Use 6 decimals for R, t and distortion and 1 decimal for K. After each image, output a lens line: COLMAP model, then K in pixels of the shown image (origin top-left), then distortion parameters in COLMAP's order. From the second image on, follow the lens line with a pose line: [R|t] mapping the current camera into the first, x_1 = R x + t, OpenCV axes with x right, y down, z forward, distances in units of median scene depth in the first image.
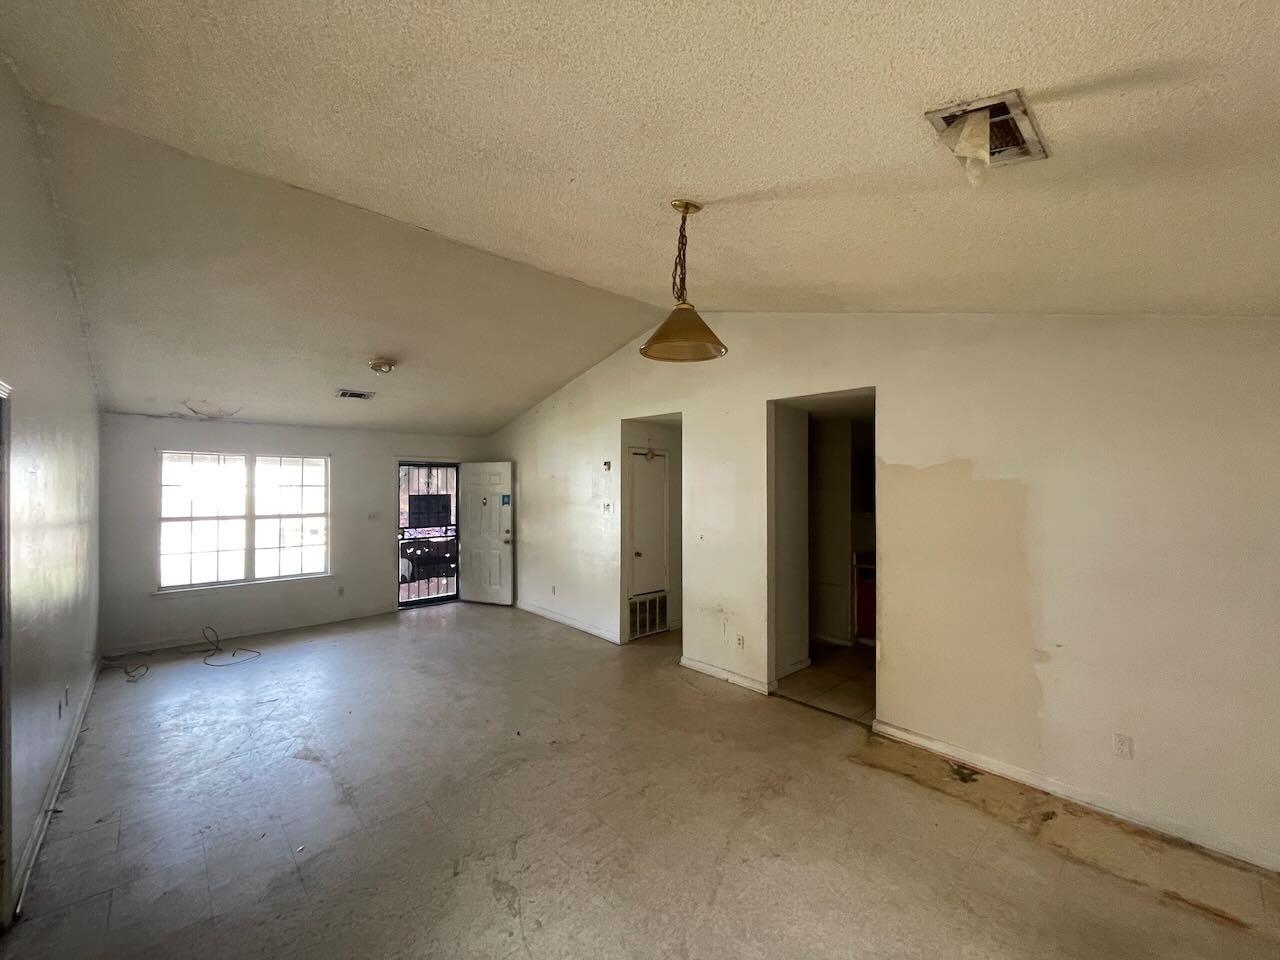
lens RADIAL K [[519.0, 0, 632.5], [0, 519.0, 479.8], [0, 0, 1]] dist [0.000887, -0.000956]
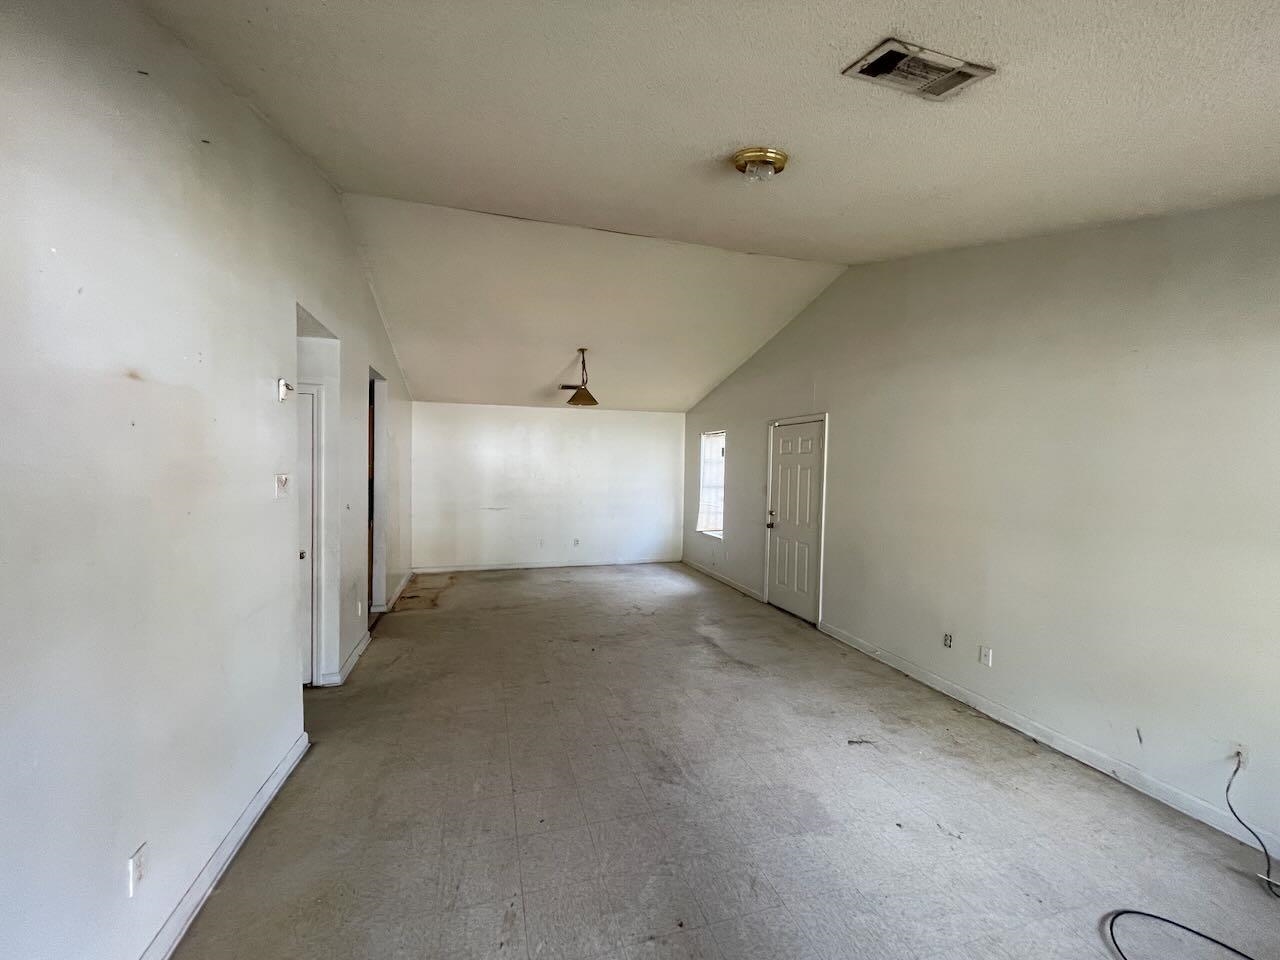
lens RADIAL K [[519.0, 0, 637.9], [0, 519.0, 482.0], [0, 0, 1]] dist [0.000887, -0.000956]
pose [[-0.903294, -0.028661, 0.428063, -0.514495], [-0.019720, 0.999485, 0.025308, 0.034621], [-0.428568, 0.014419, -0.903394, 1.274572]]
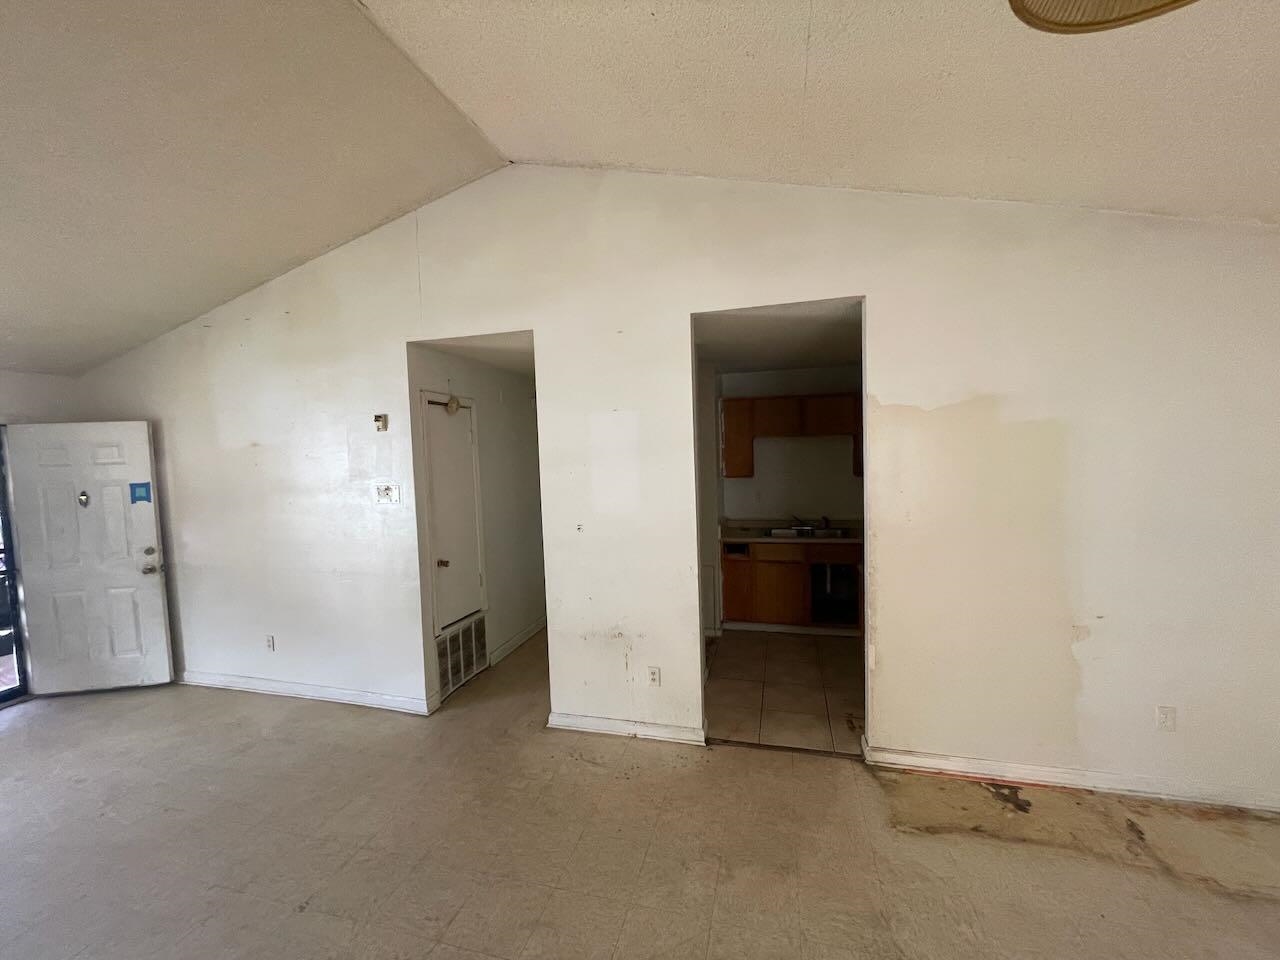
lens RADIAL K [[519.0, 0, 637.9], [0, 519.0, 478.8], [0, 0, 1]] dist [0.000887, -0.000956]
pose [[0.844066, -0.058167, 0.533076, -0.120484], [0.031797, 0.997779, 0.058528, 0.012079], [-0.535296, -0.032451, 0.844041, 0.348177]]
